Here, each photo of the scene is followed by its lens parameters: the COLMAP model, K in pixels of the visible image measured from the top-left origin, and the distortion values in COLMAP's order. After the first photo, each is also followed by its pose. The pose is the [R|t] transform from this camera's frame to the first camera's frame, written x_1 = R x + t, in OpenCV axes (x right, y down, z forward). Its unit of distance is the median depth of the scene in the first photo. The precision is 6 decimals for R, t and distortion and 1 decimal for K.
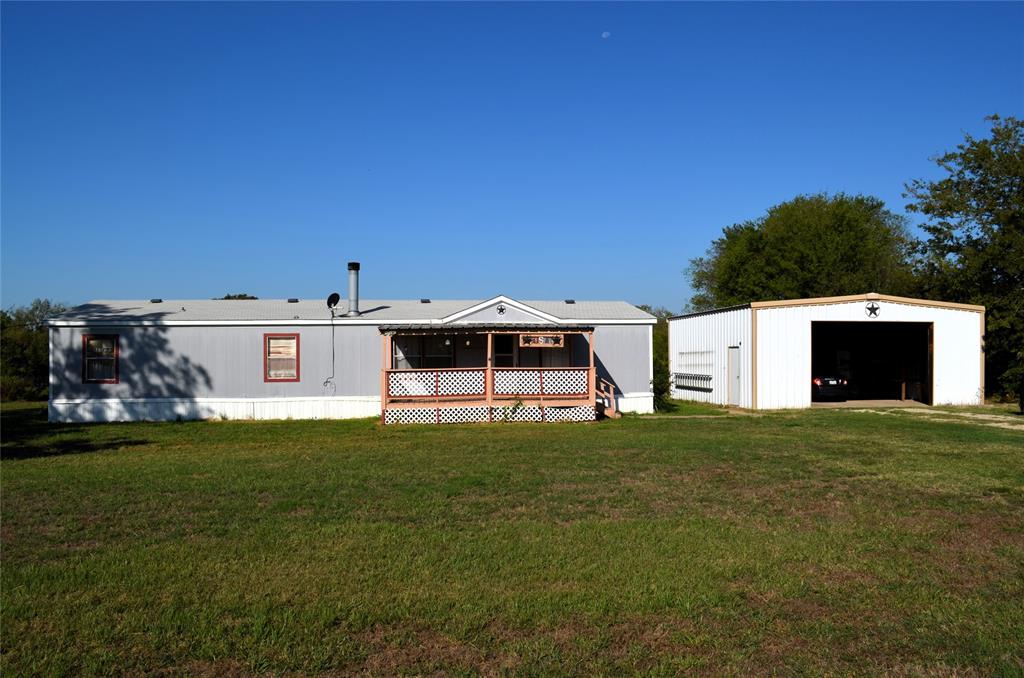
lens RADIAL K [[803.6, 0, 516.2], [0, 803.6, 344.3], [0, 0, 1]] dist [-0.090917, 0.018077]
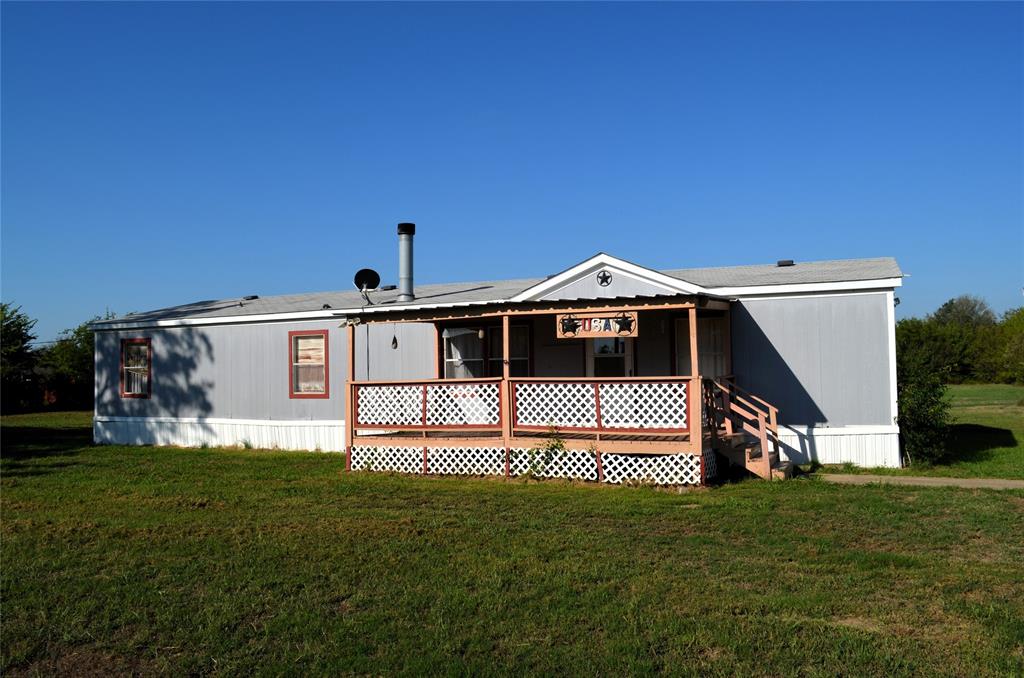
lens RADIAL K [[803.6, 0, 516.1], [0, 803.6, 337.8], [0, 0, 1]] dist [-0.090917, 0.018077]
pose [[0.856067, -0.028769, -0.516064, 0.253437], [0.018743, 0.999521, -0.024628, 0.015321], [0.516526, 0.011410, 0.856196, 0.522324]]
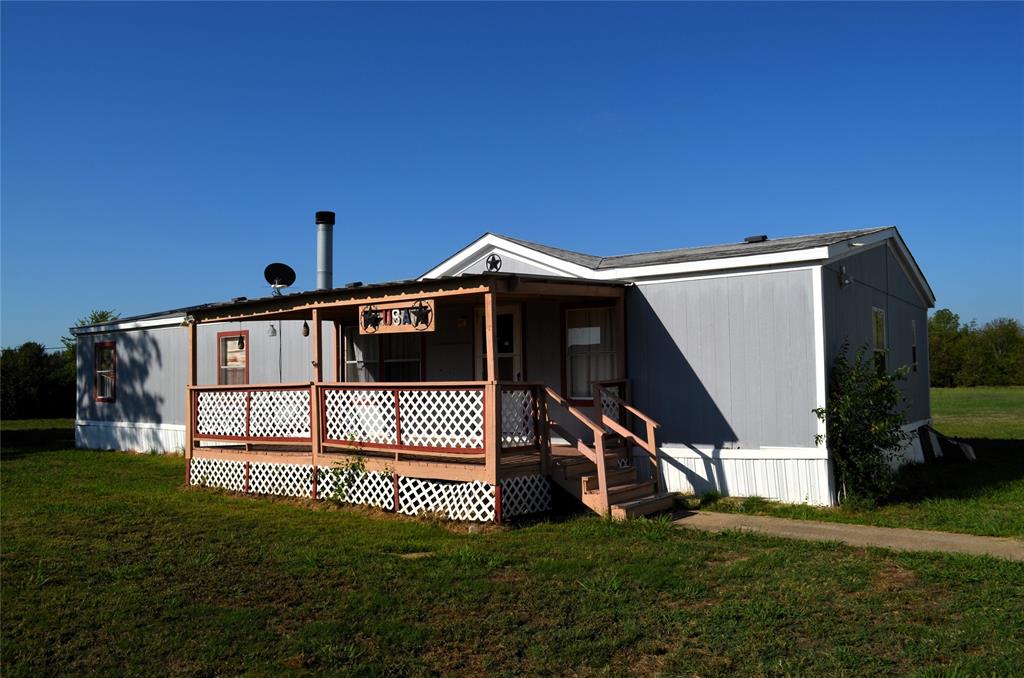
lens RADIAL K [[803.6, 0, 512.3], [0, 803.6, 337.9], [0, 0, 1]] dist [-0.090917, 0.018077]
pose [[0.727579, -0.040491, -0.684827, 0.360204], [0.024845, 0.999157, -0.032679, 0.021051], [0.685573, 0.006762, 0.727972, 0.729654]]
